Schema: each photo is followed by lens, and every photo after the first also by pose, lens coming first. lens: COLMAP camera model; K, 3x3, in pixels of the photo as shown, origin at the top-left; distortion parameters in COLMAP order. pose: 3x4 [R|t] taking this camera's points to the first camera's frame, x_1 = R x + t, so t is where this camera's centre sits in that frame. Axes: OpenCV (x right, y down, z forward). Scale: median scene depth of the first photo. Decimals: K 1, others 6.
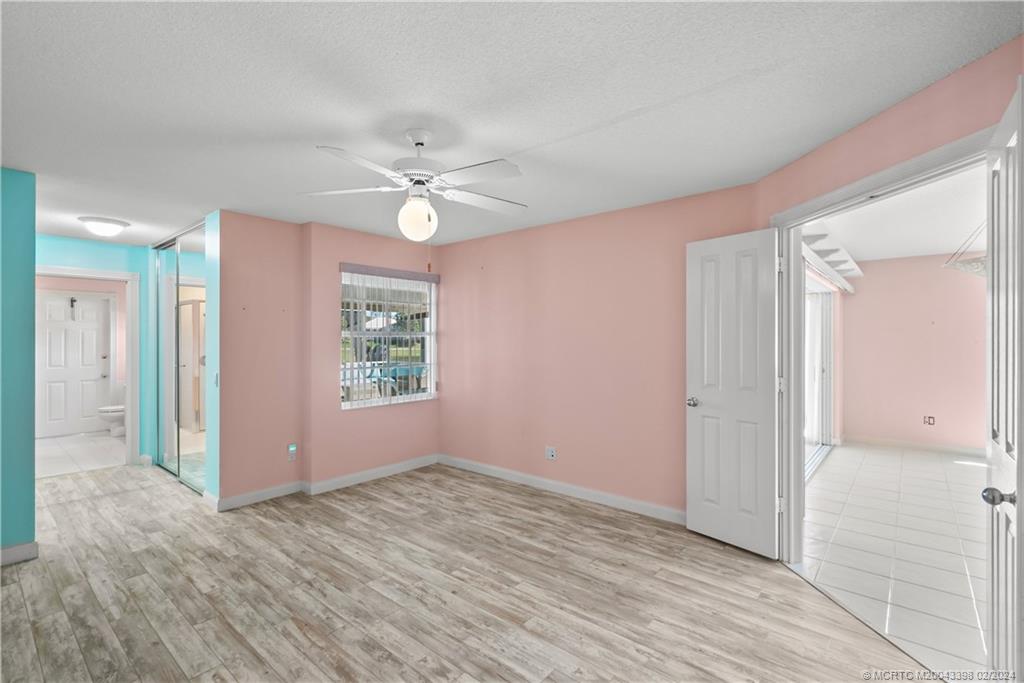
lens RADIAL K [[490.9, 0, 507.9], [0, 490.9, 342.4], [0, 0, 1]] dist [0.000080, 0.000877]
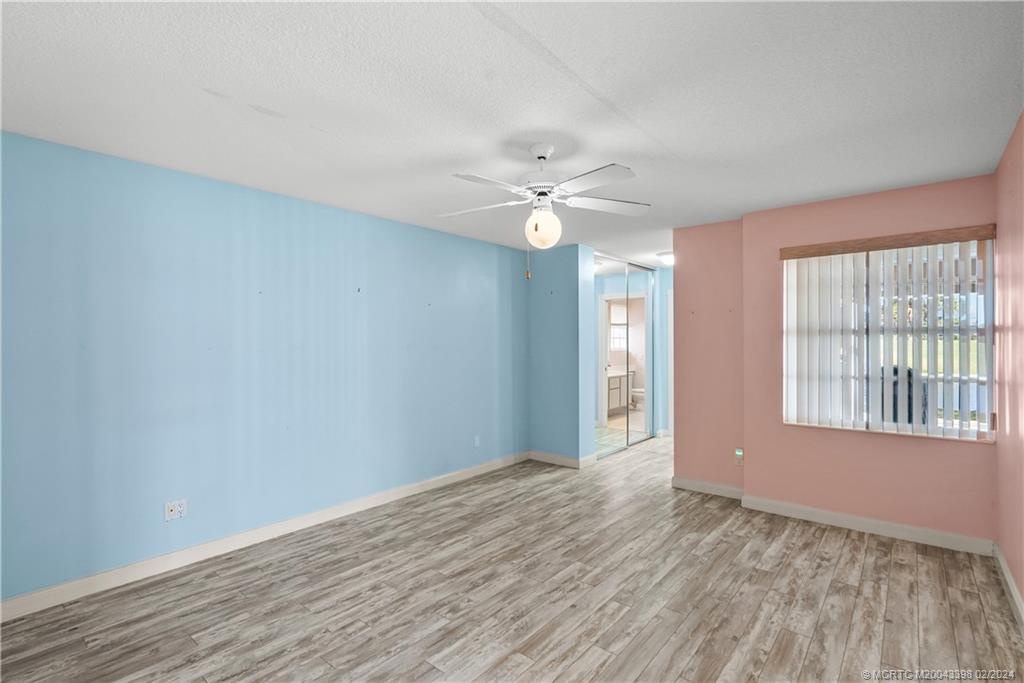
lens RADIAL K [[490.9, 0, 506.9], [0, 490.9, 341.8], [0, 0, 1]] dist [0.000080, 0.000877]
pose [[-0.021869, -0.000585, -0.999761, 0.677435], [0.000152, 1.000000, -0.000588, -0.001187], [0.999761, -0.000165, -0.021868, 0.717249]]
